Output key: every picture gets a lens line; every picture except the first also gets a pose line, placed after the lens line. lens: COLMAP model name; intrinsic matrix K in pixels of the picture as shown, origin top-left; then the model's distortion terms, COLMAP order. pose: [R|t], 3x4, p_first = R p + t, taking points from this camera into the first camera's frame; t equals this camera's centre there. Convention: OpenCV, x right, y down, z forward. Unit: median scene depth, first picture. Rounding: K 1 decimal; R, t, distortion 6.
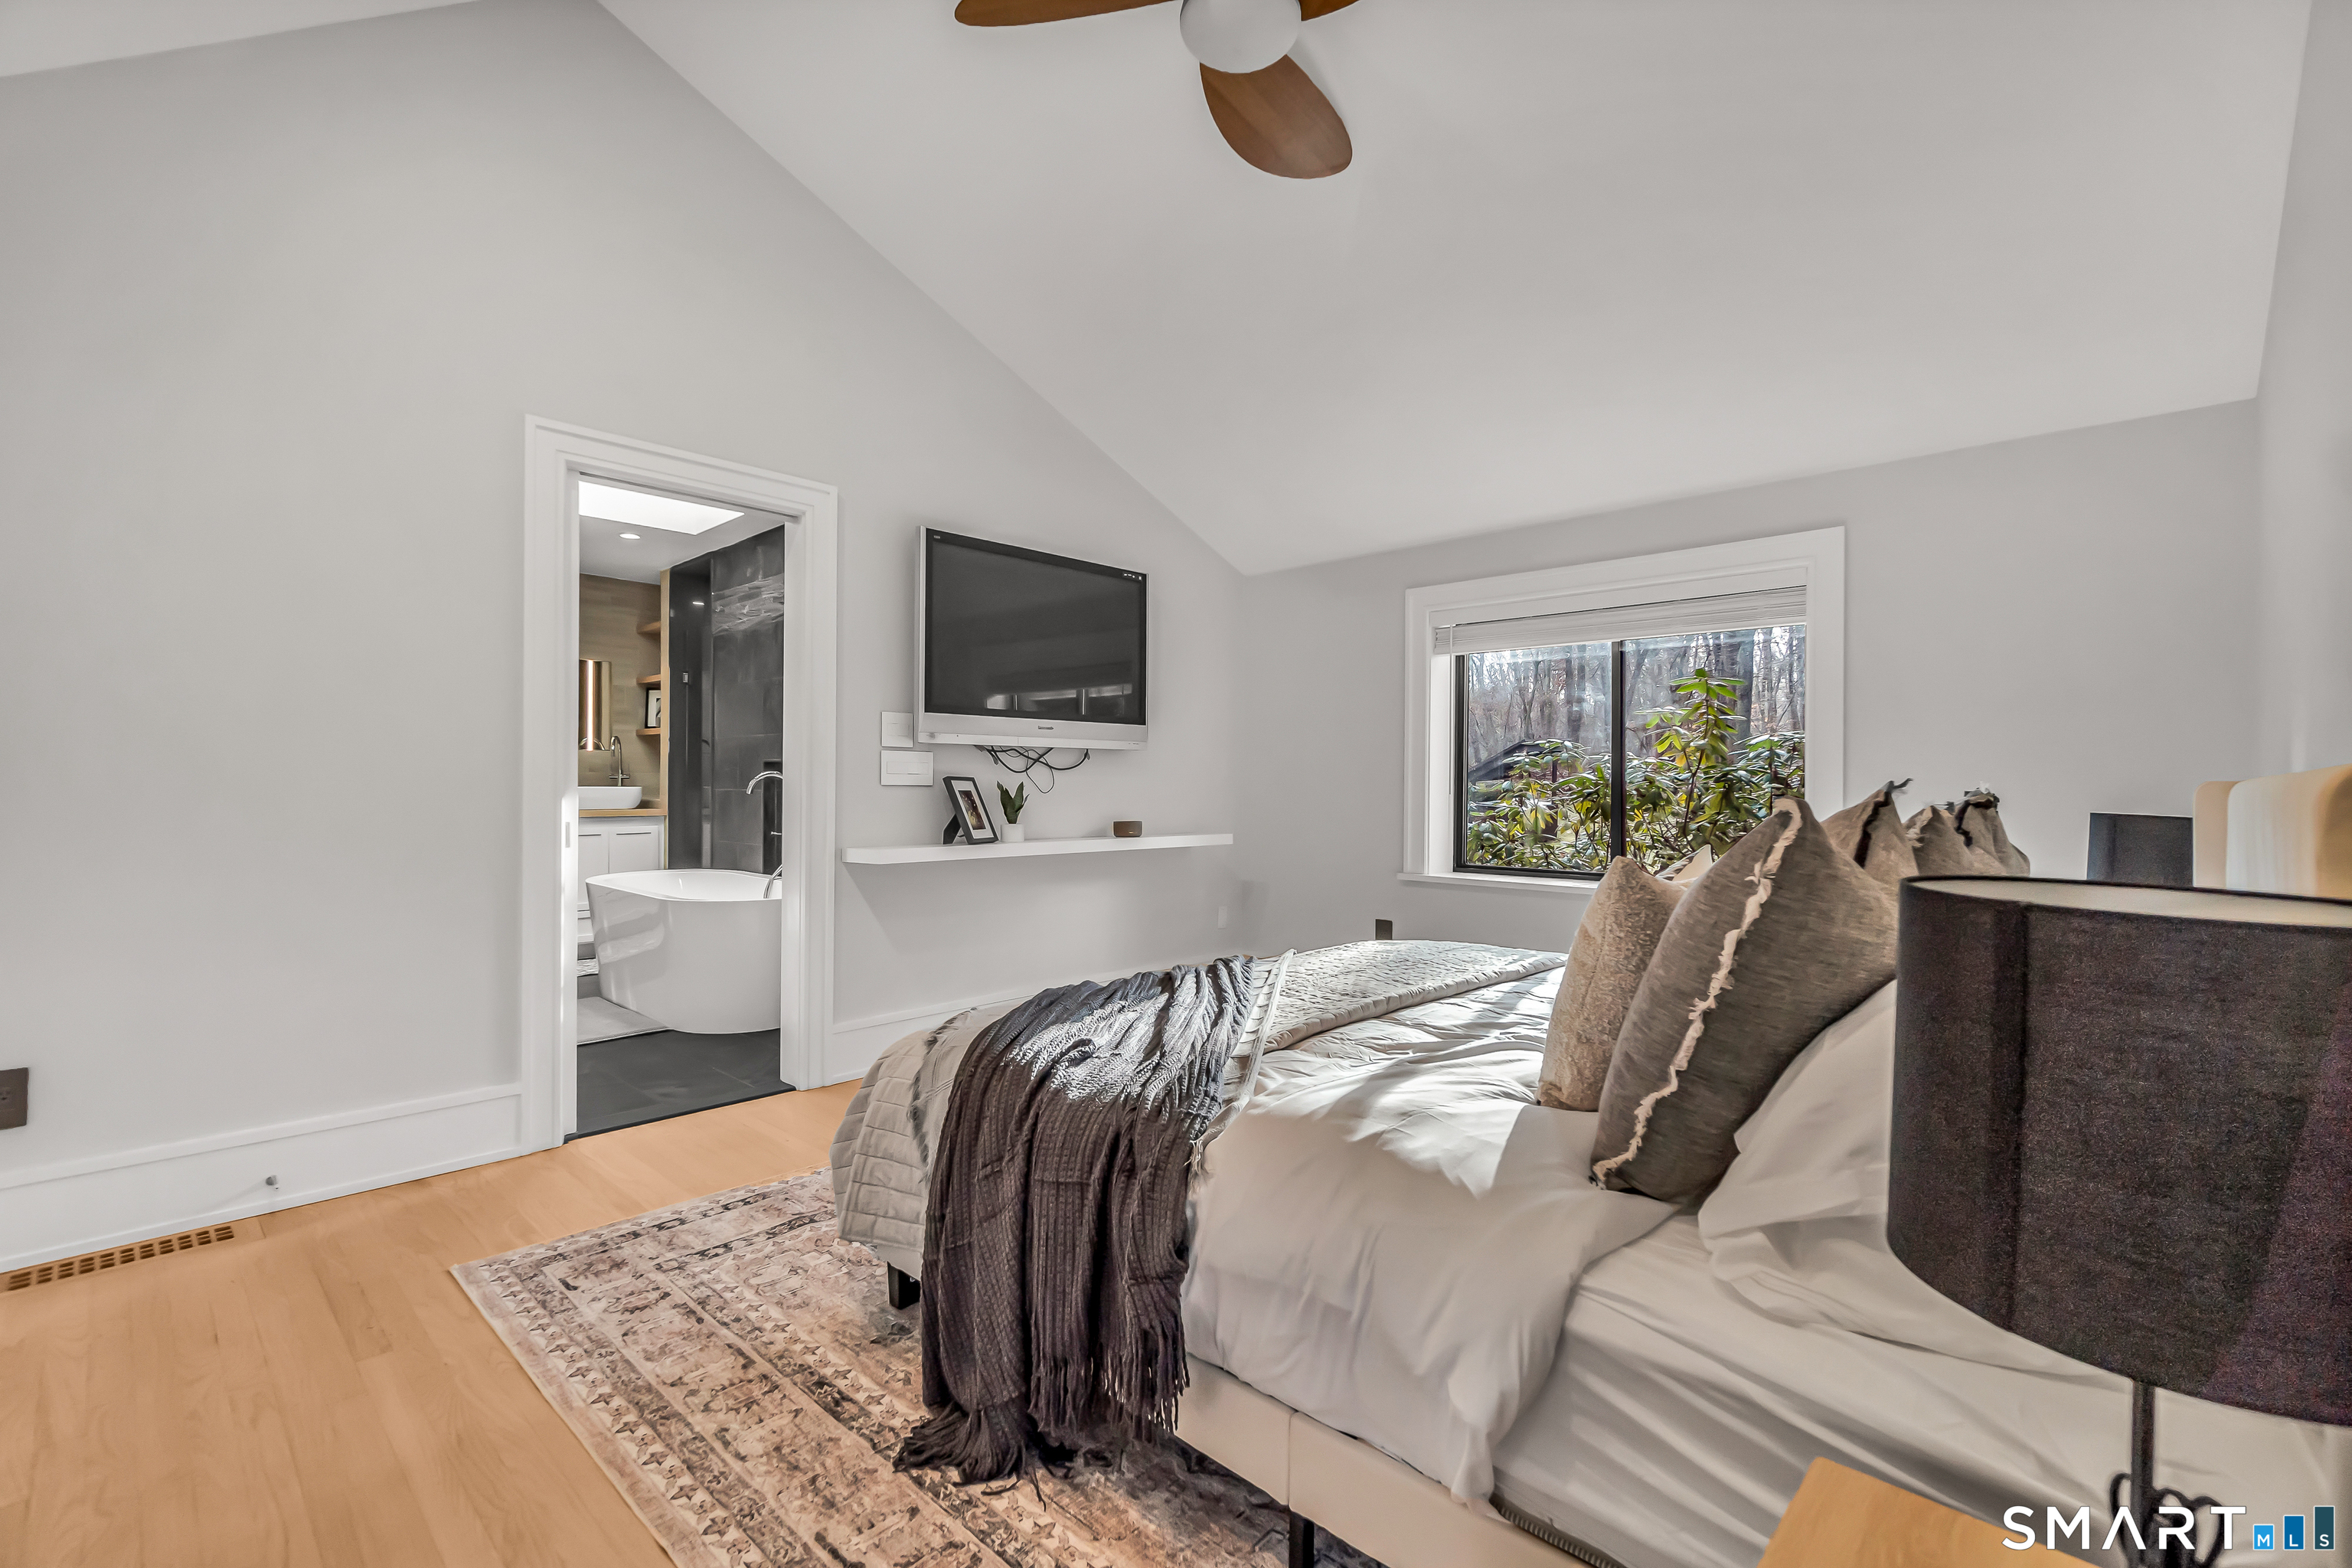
lens RADIAL K [[1014.6, 0, 1190.1], [0, 1014.6, 790.0], [0, 0, 1]] dist [-0.009809, 0.001675]
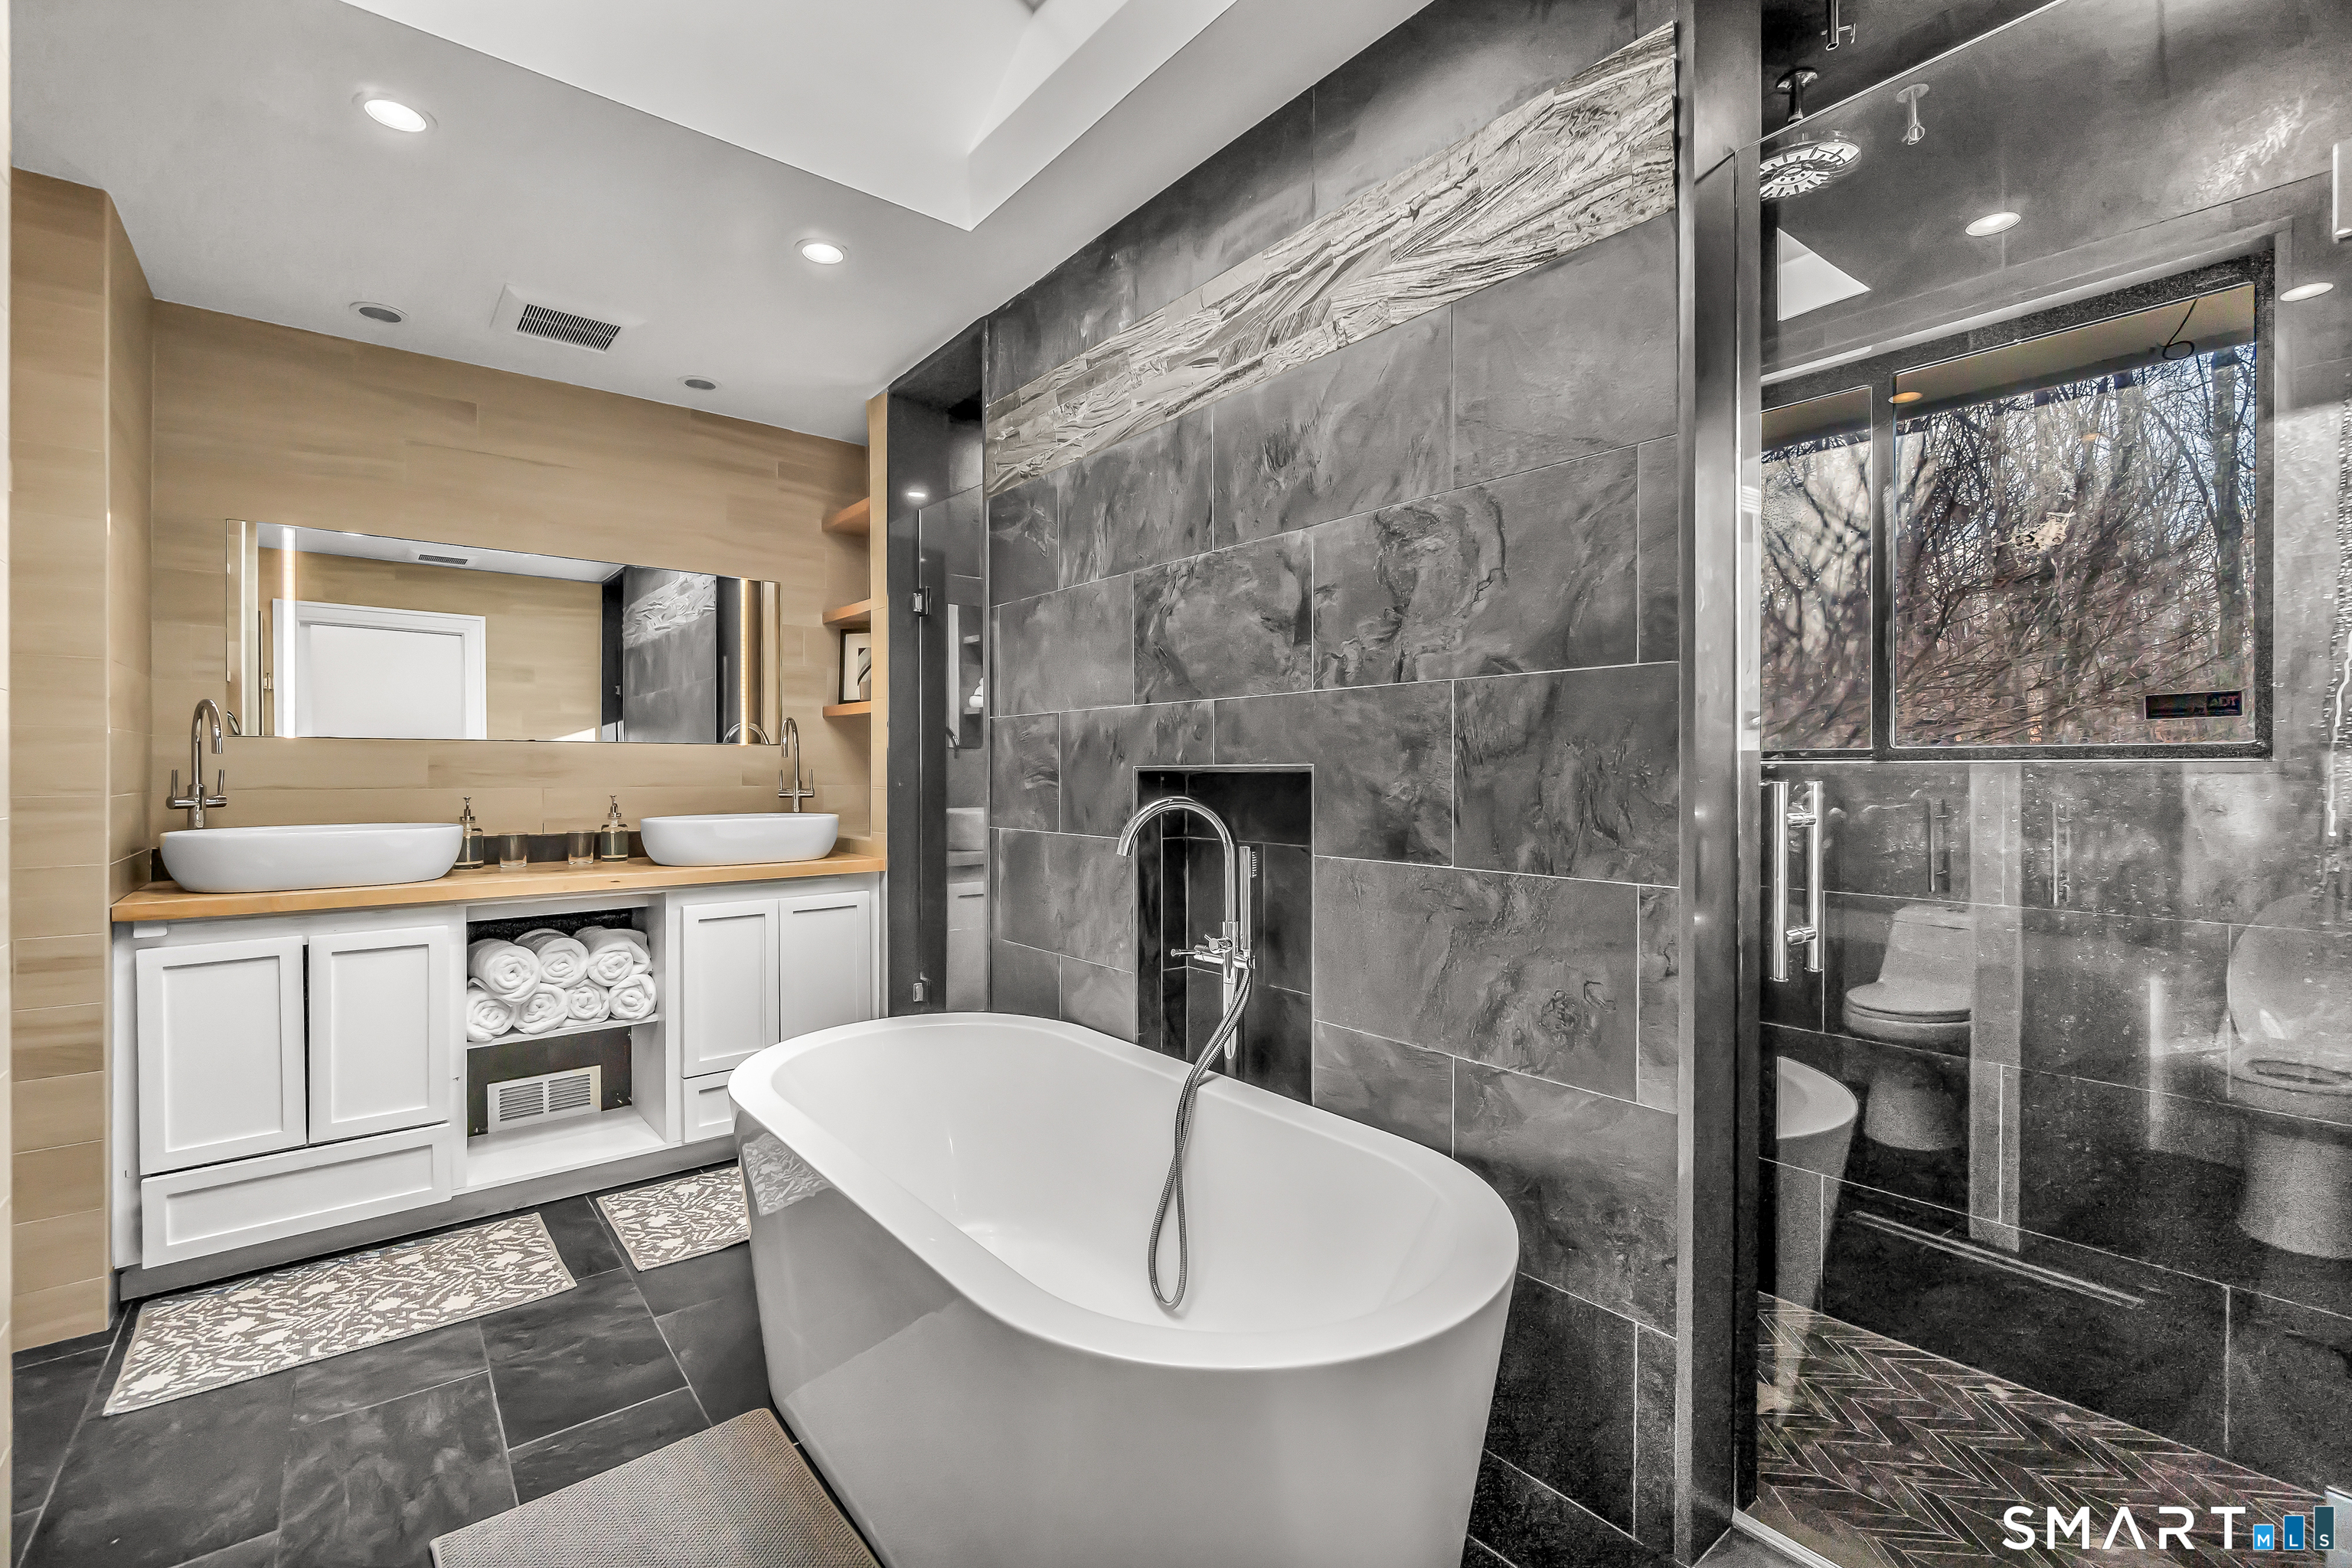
lens RADIAL K [[1014.6, 0, 1181.5], [0, 1014.6, 785.4], [0, 0, 1]] dist [-0.009809, 0.001675]
pose [[0.991029, -0.006417, -0.133490, -0.291425], [0.007325, 0.999953, 0.006316, -0.020616], [0.133443, -0.007237, 0.991030, 0.497519]]
